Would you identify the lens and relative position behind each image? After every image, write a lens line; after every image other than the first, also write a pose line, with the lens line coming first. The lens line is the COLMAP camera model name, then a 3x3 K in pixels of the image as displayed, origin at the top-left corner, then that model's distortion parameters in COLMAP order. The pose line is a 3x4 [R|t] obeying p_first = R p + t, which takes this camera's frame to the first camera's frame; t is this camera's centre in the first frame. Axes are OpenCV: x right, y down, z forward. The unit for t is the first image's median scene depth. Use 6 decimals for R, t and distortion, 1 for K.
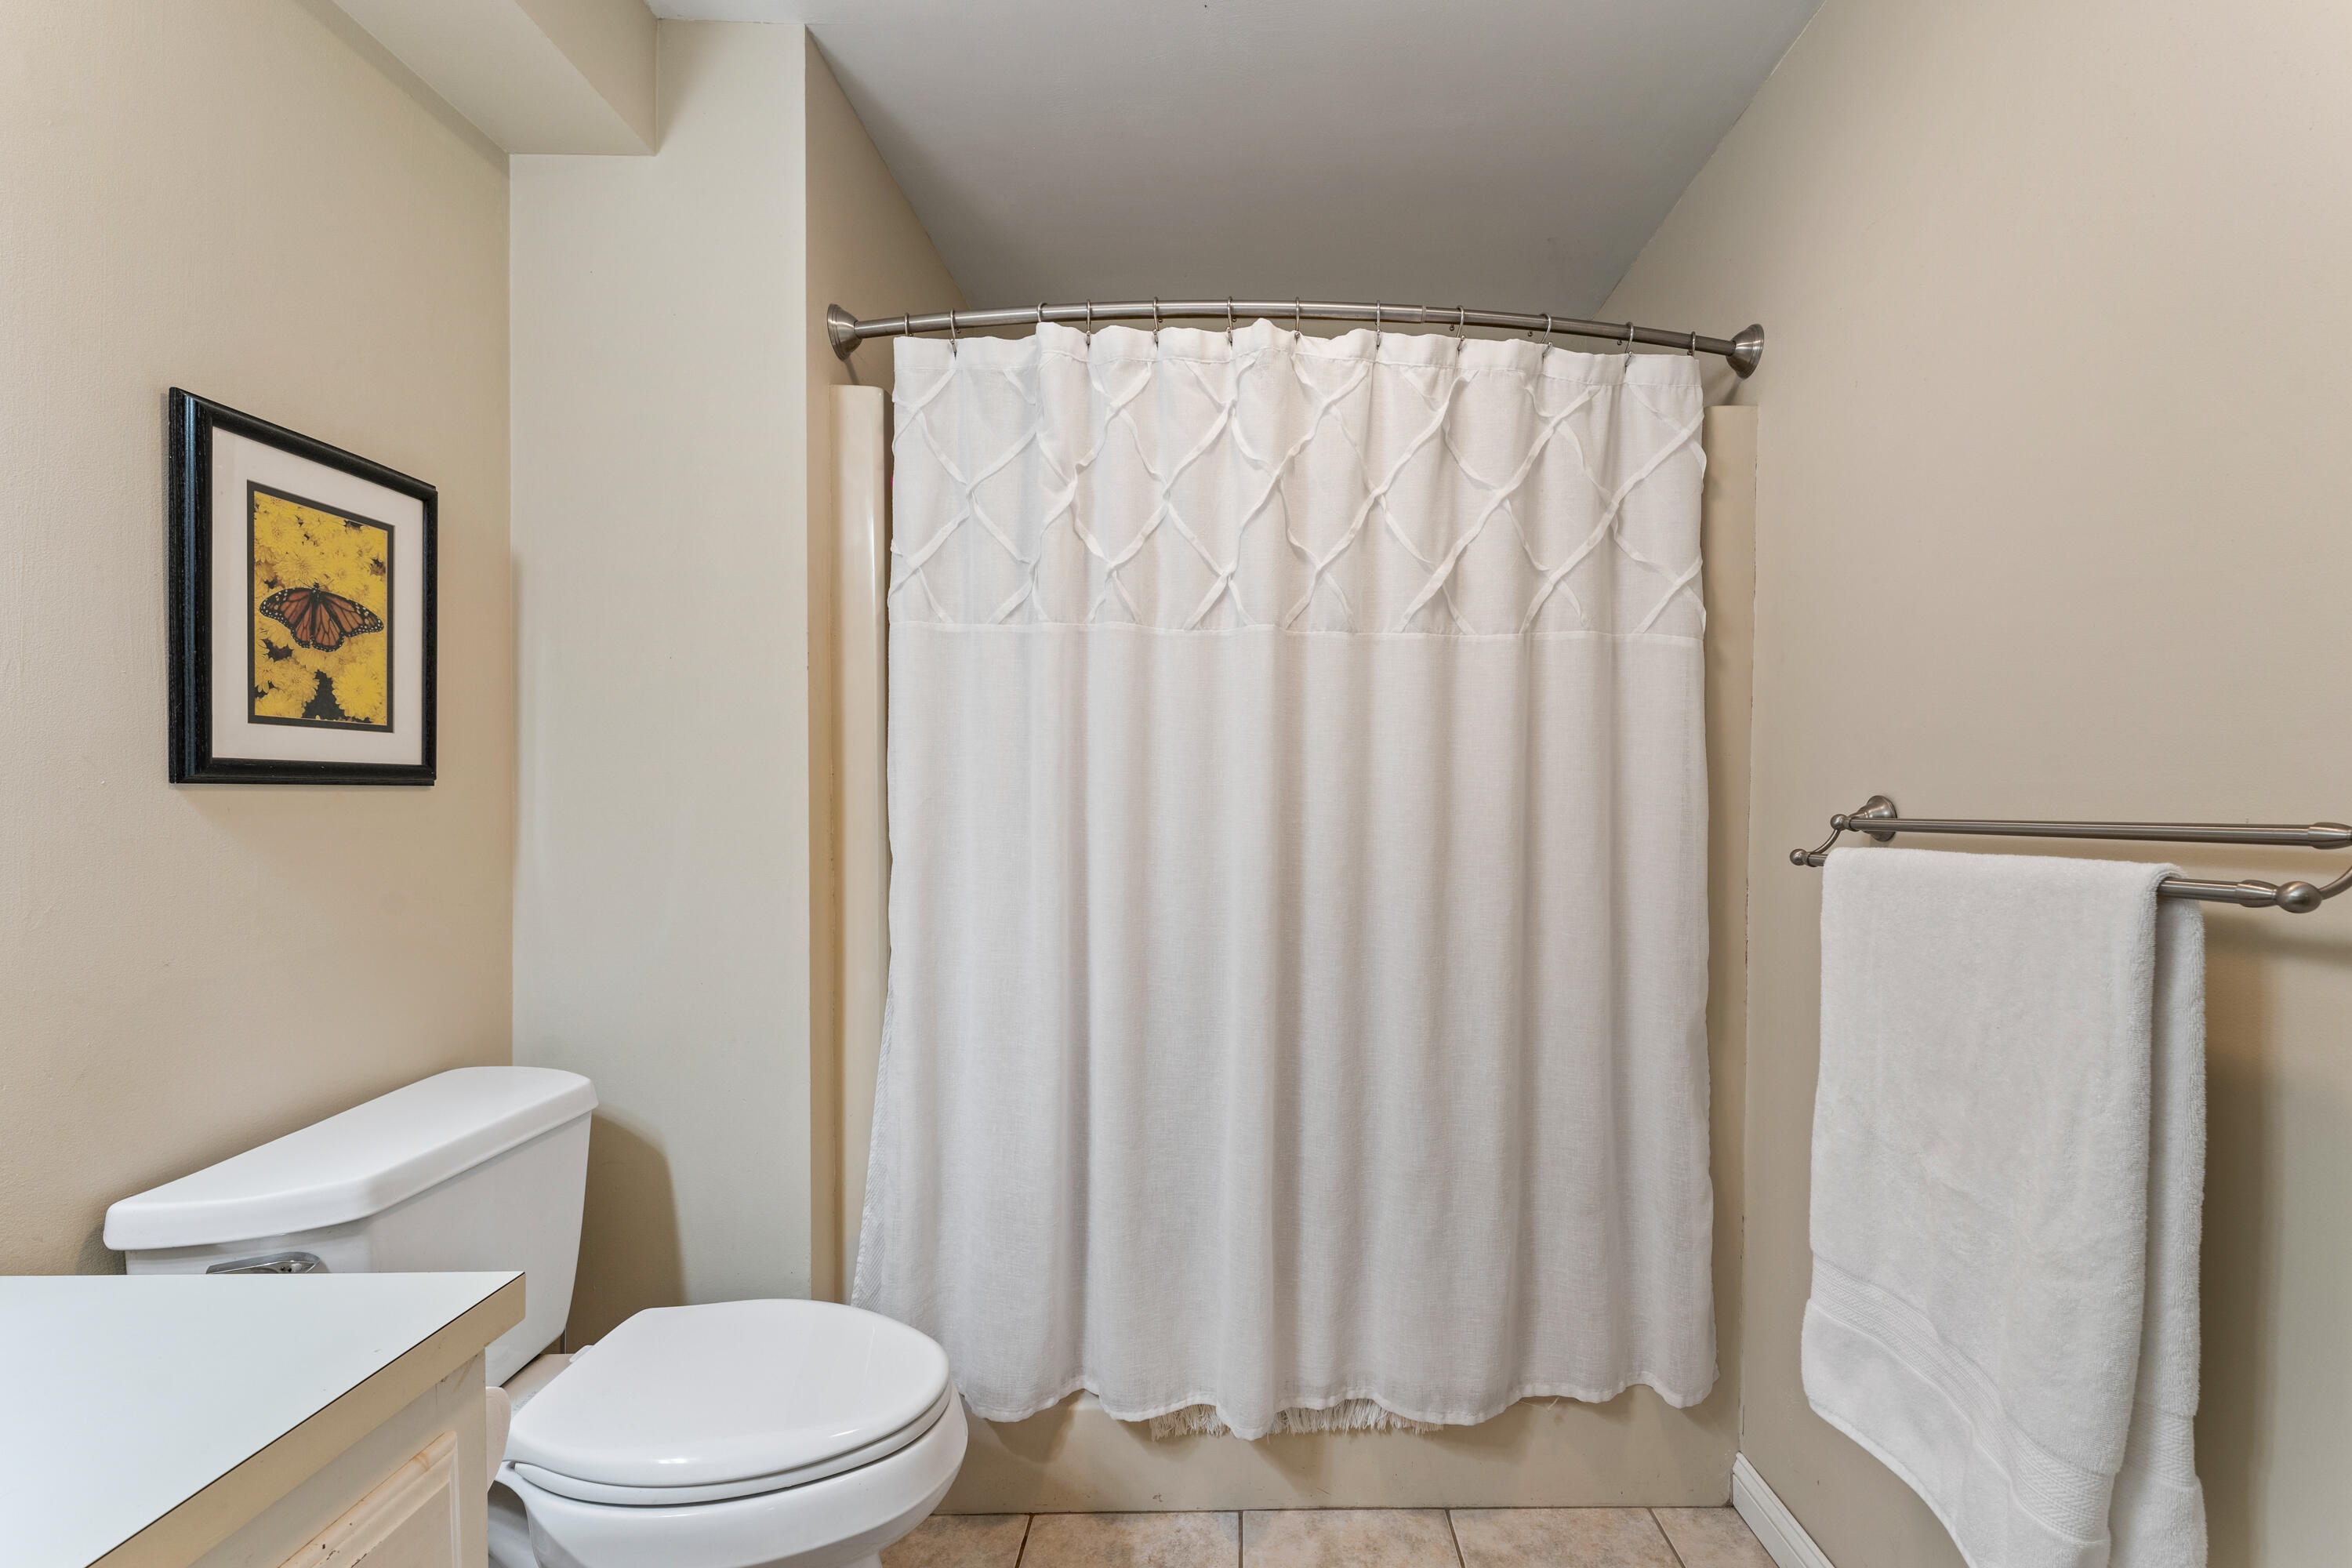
lens RADIAL K [[967.5, 0, 1175.5], [0, 967.5, 799.3], [0, 0, 1]] dist [0.000331, -0.000106]
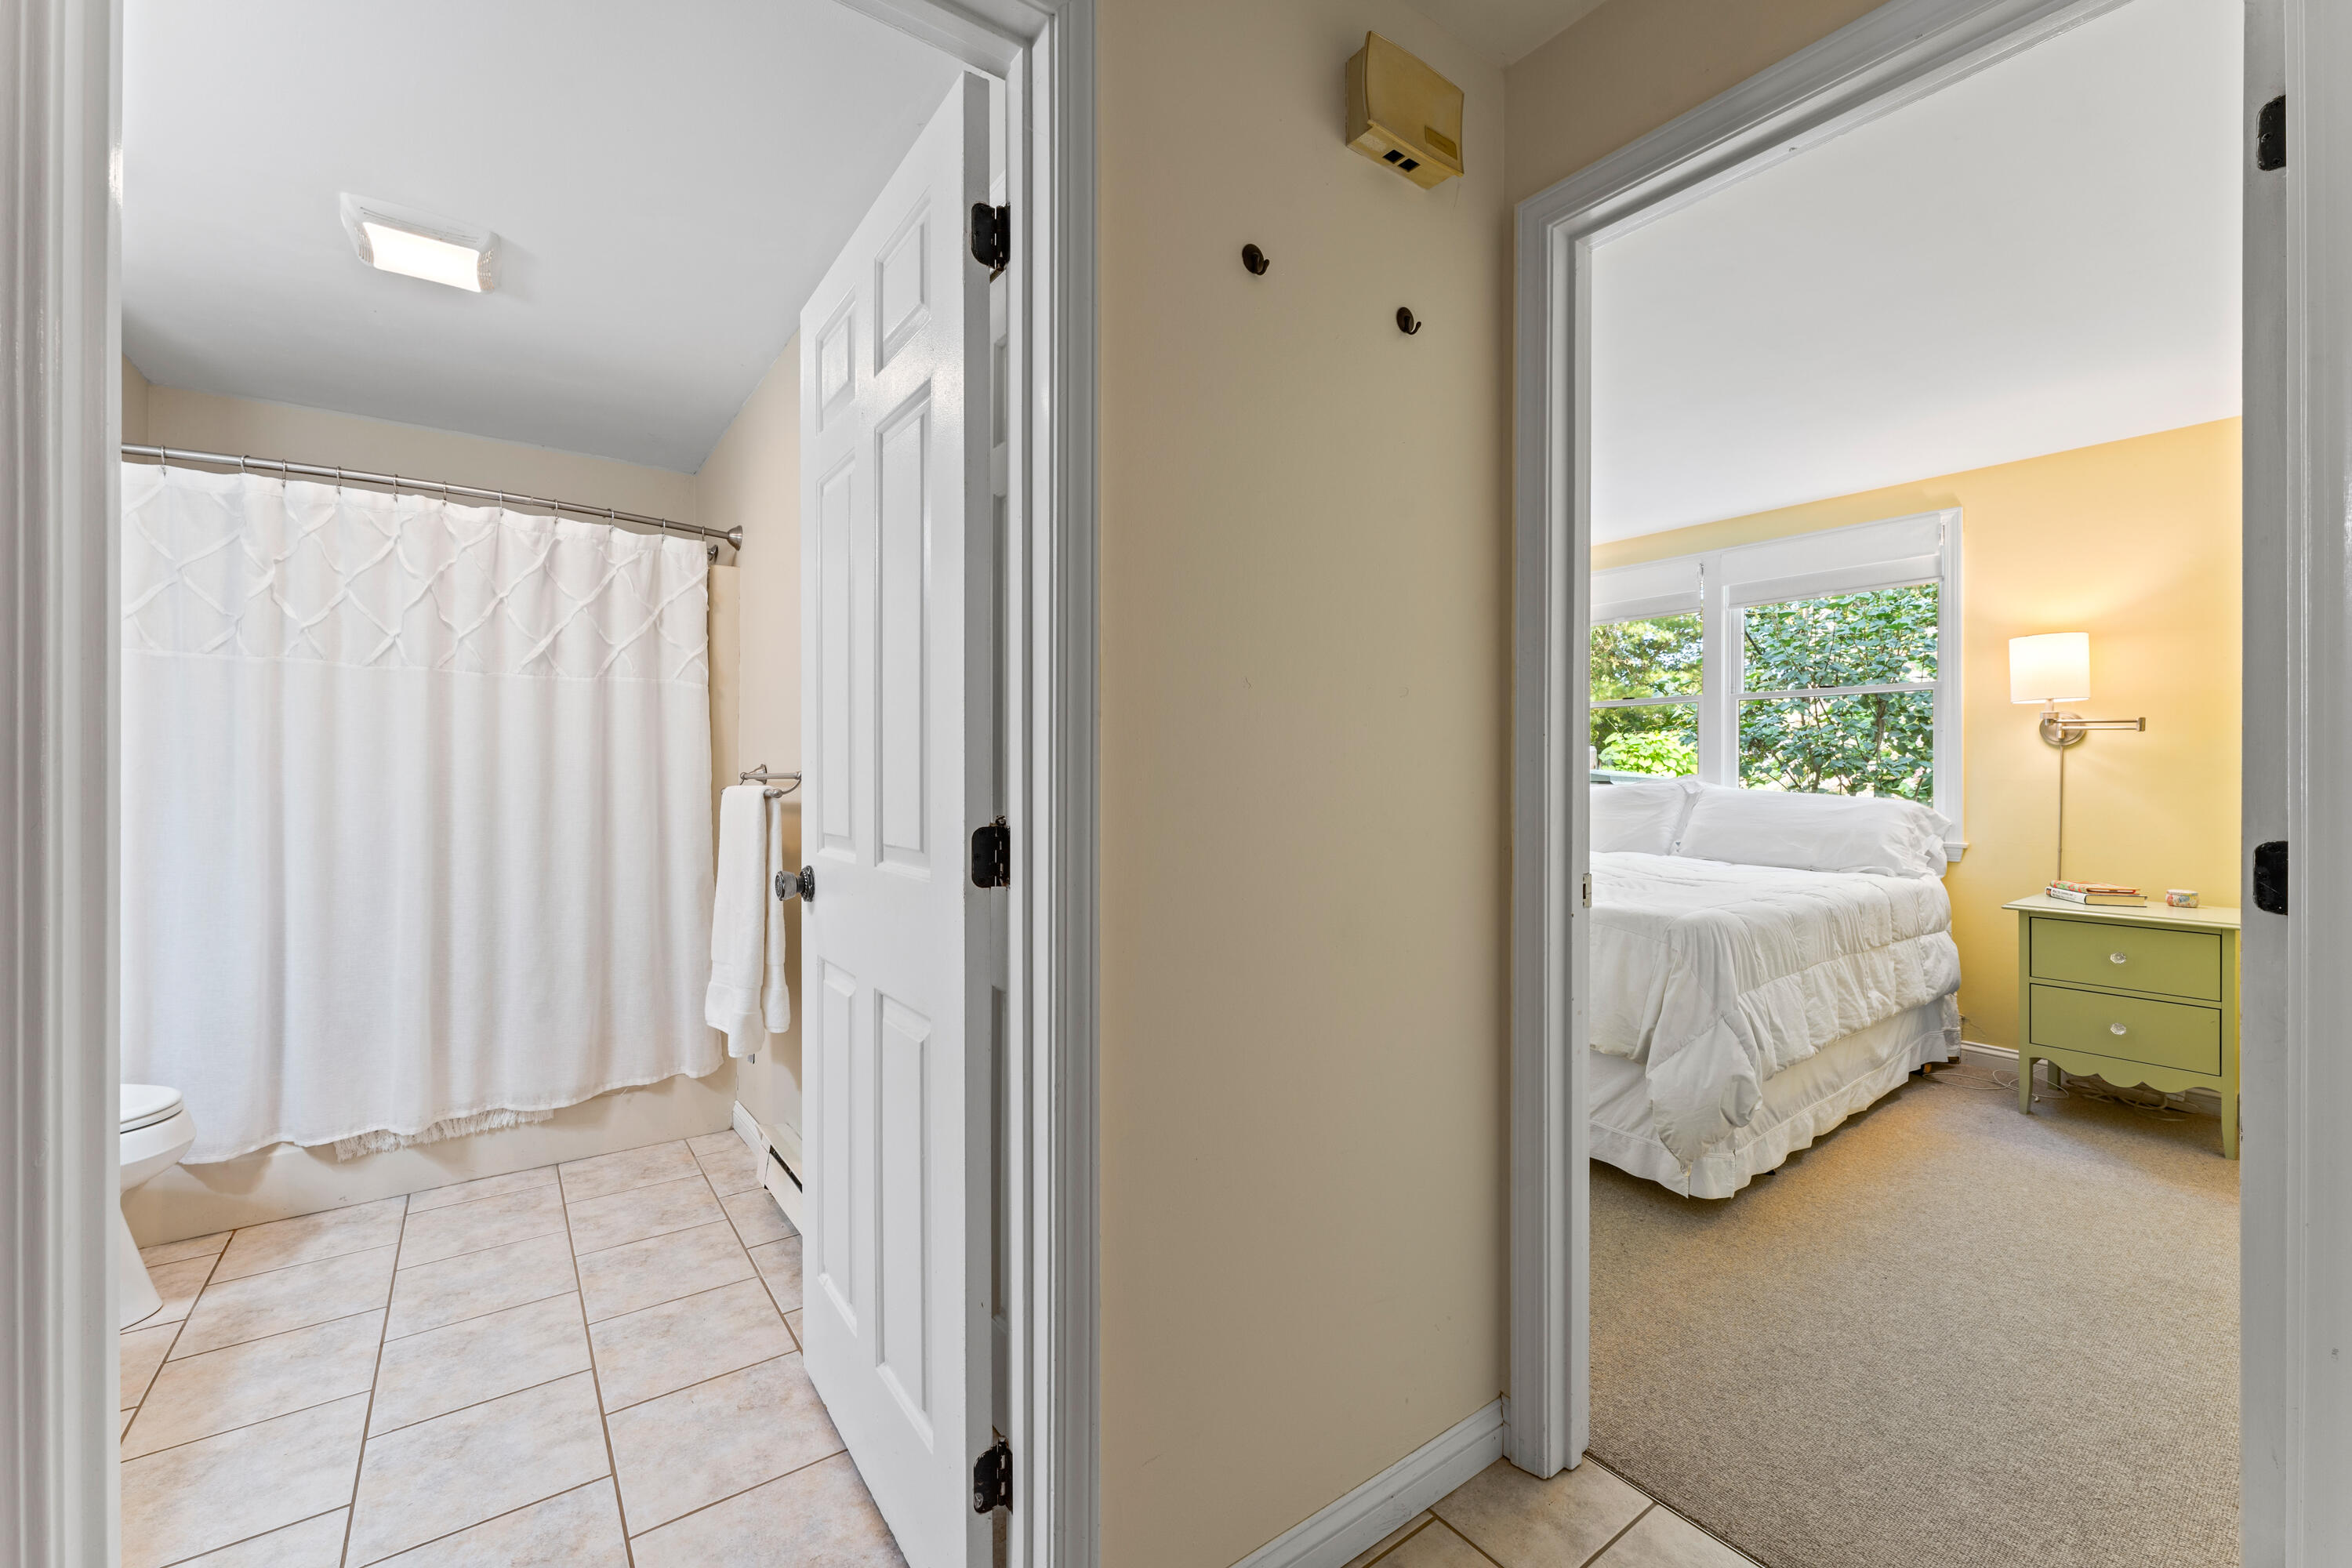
lens RADIAL K [[967.5, 0, 1176.3], [0, 967.5, 769.0], [0, 0, 1]] dist [0.000331, -0.000106]
pose [[0.774005, -0.002427, 0.633175, 0.038684], [0.002226, 0.999997, 0.001111, 0.006240], [-0.633175, 0.000549, 0.774008, -1.173136]]
